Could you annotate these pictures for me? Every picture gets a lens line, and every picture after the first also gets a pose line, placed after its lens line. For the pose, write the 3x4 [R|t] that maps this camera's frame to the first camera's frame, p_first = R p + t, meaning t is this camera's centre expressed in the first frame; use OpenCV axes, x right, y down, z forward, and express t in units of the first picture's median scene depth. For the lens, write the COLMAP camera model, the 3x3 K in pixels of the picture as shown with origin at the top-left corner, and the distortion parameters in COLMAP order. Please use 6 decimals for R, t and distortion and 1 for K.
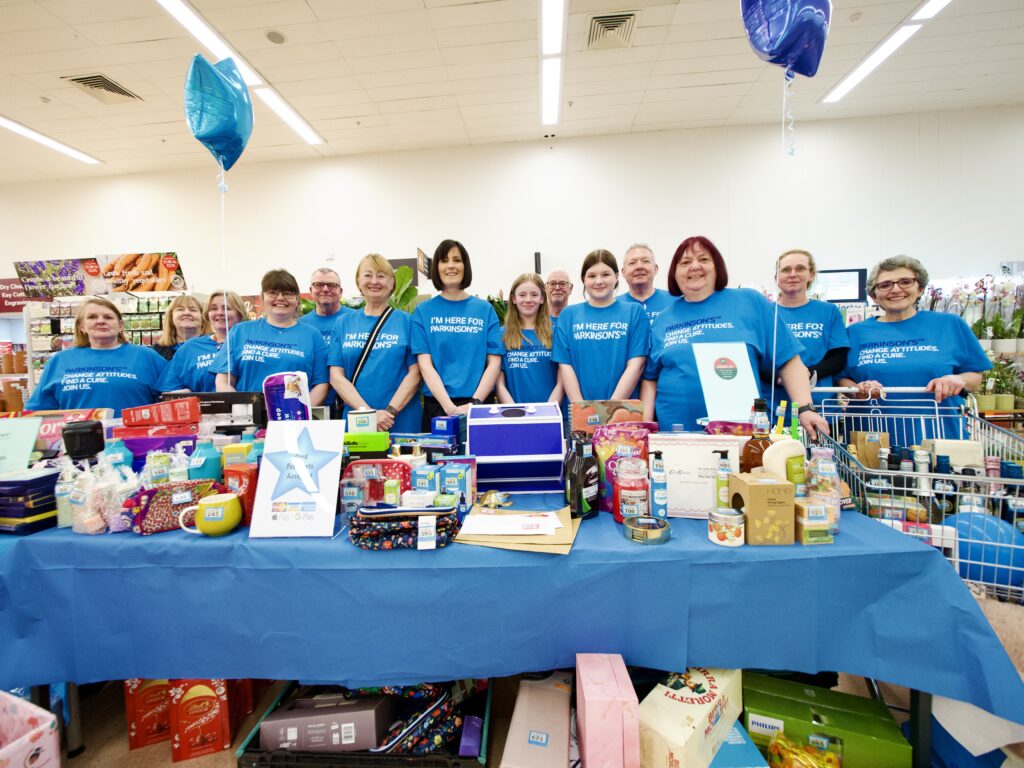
lens RADIAL K [[426.8, 0, 500.2], [0, 426.8, 385.1], [0, 0, 1]] dist [-0.009294, 0.001774]
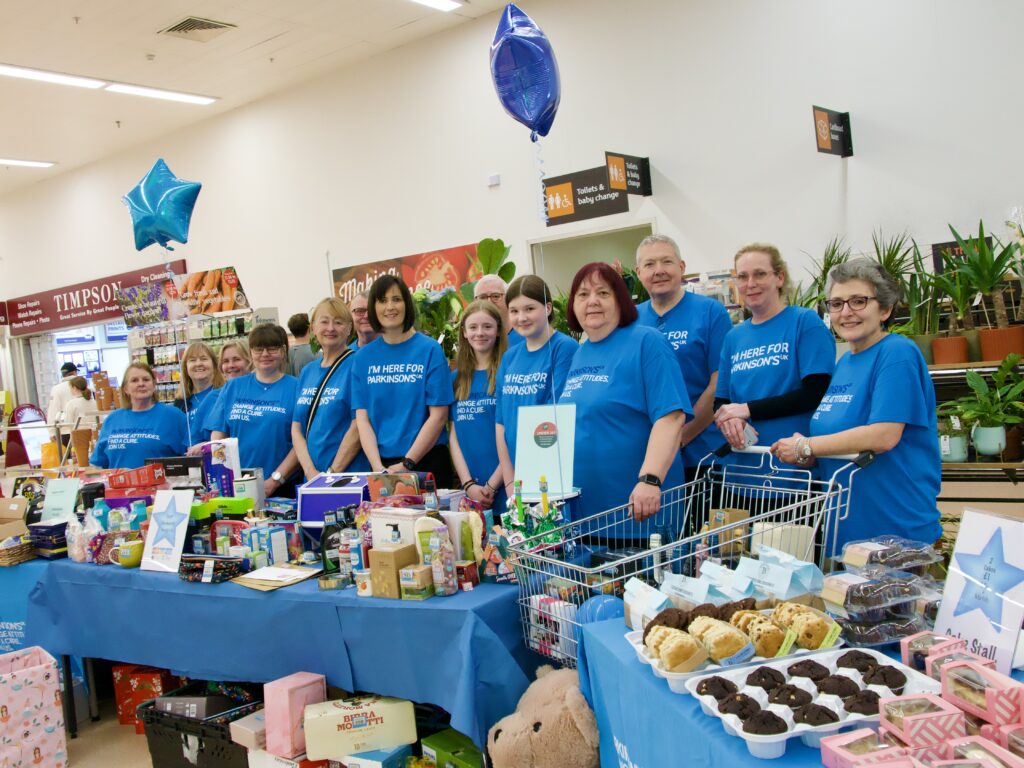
lens RADIAL K [[953.6, 0, 494.8], [0, 953.6, 372.8], [0, 0, 1]] dist [-0.001297, 0.000000]
pose [[0.848288, -0.043769, -0.527723, 1.822415], [0.054658, 0.998492, 0.005046, -0.226322], [0.526707, -0.033124, 0.849401, -0.939823]]
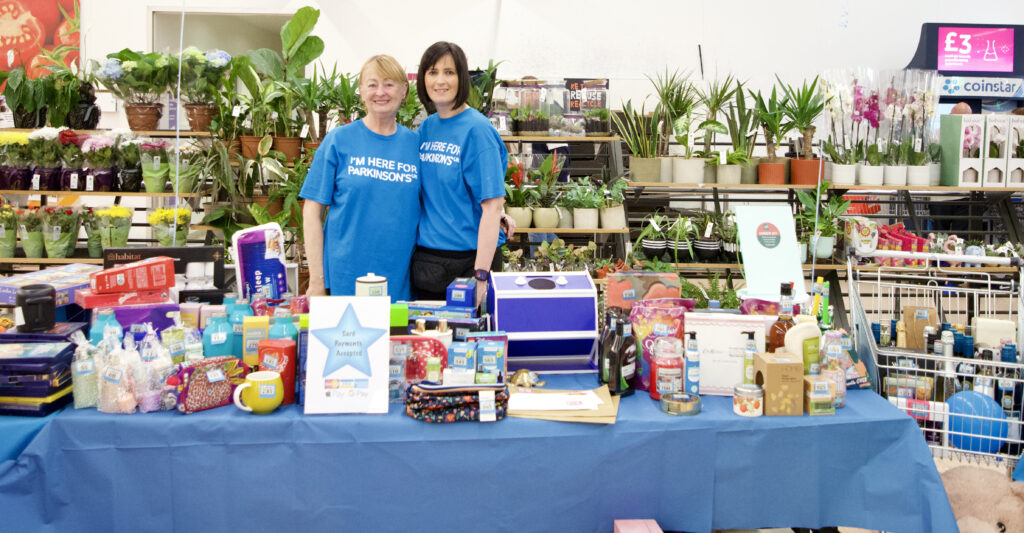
lens RADIAL K [[897.4, 0, 512.0], [0, 897.4, 135.5], [0, 0, 1]] dist [-0.000979, -0.000650]
pose [[0.989087, 0.039670, 0.141891, -0.346066], [-0.035816, 0.998920, -0.029615, -0.210296], [-0.142912, 0.024210, 0.989439, -0.973623]]
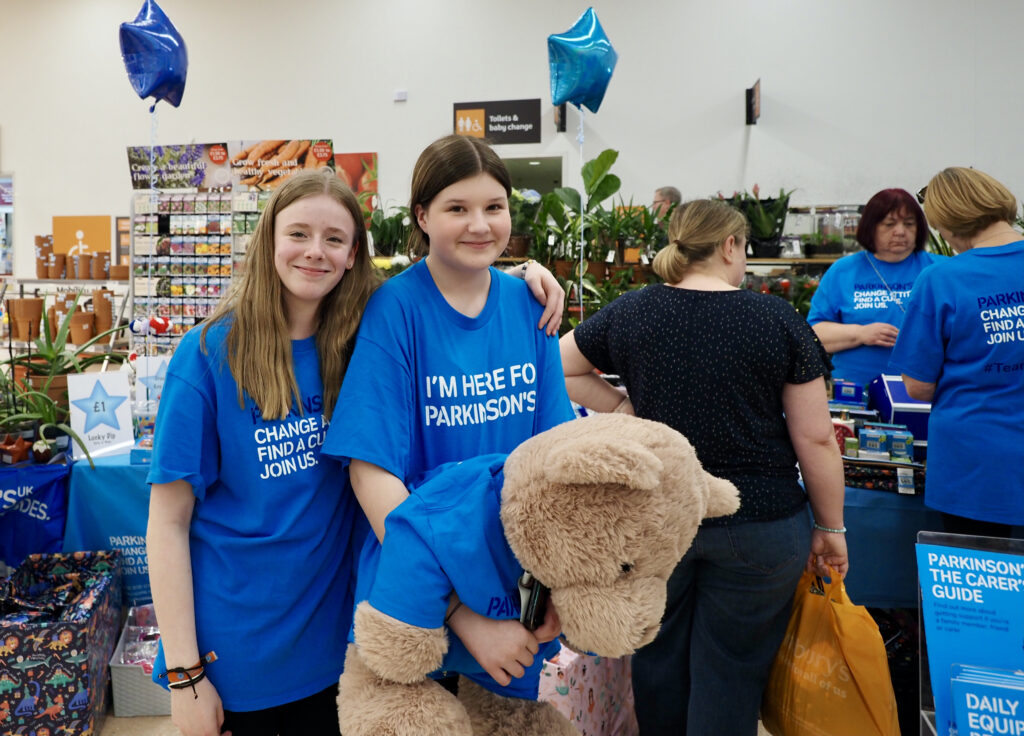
lens RADIAL K [[835.4, 0, 389.7], [0, 835.4, 254.0], [0, 0, 1]] dist [0.010297, -0.003061]
pose [[0.978057, 0.029800, -0.206194, -0.909255], [-0.037402, 0.998753, -0.033072, -0.142378], [0.204951, 0.040059, 0.977952, -1.342145]]
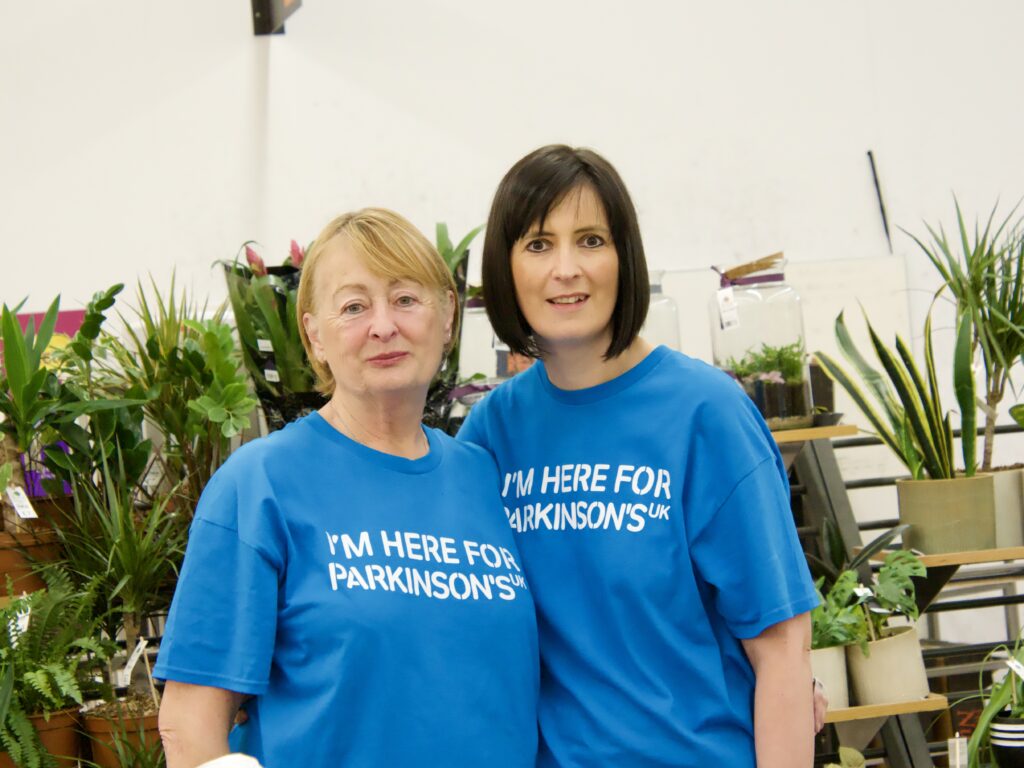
lens RADIAL K [[2757.2, 0, 508.7], [0, 2757.2, 379.1], [0, 0, 1]] dist [0.082629, 0.000000]
pose [[0.951905, -0.047963, 0.302616, -1.020625], [0.071672, 0.995126, -0.067731, -0.167498], [-0.297893, 0.086163, 0.950703, -0.772057]]
